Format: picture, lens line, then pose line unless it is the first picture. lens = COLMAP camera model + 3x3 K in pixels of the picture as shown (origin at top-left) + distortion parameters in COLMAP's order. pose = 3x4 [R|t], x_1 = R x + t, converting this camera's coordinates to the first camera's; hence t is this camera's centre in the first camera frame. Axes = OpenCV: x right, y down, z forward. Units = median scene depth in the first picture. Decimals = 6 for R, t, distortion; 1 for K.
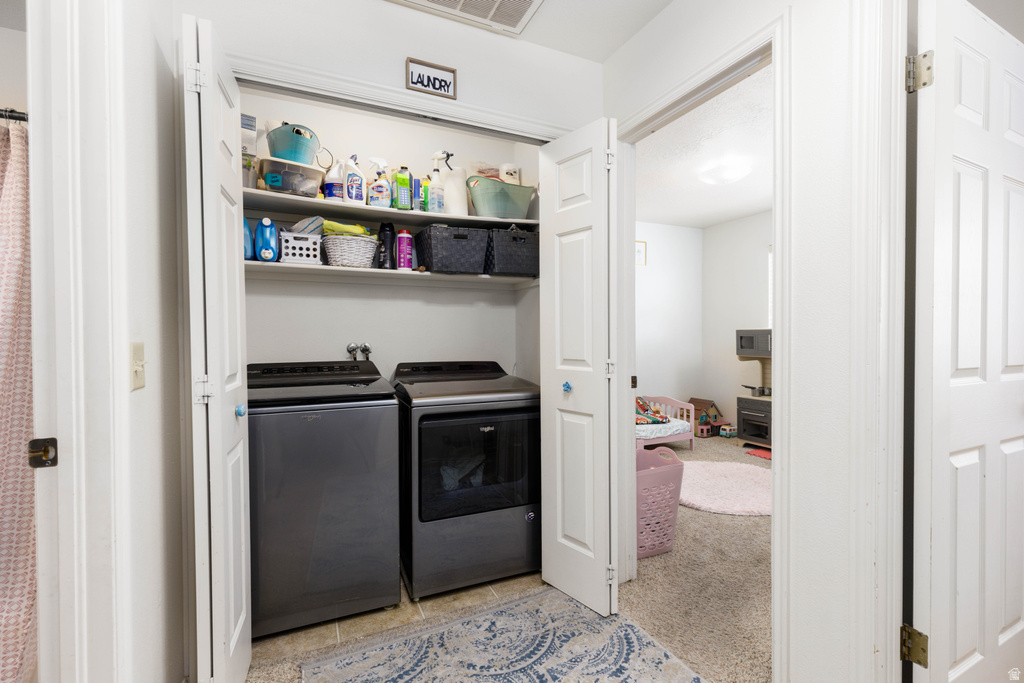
lens RADIAL K [[453.3, 0, 512.0], [0, 453.3, 341.5], [0, 0, 1]] dist [-0.001414, -0.000301]
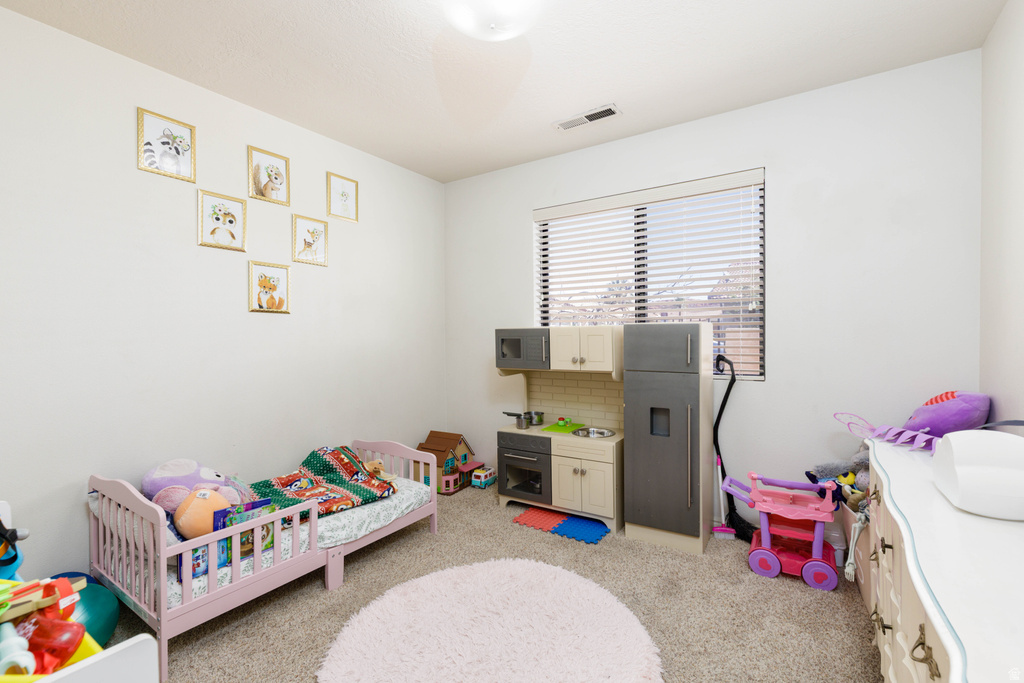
lens RADIAL K [[453.3, 0, 512.0], [0, 453.3, 341.5], [0, 0, 1]] dist [-0.001414, -0.000301]
pose [[0.848898, -0.007309, 0.528507, 0.168566], [0.010590, 0.999939, -0.003183, -0.005237], [-0.528451, 0.008299, 0.848923, 0.429684]]
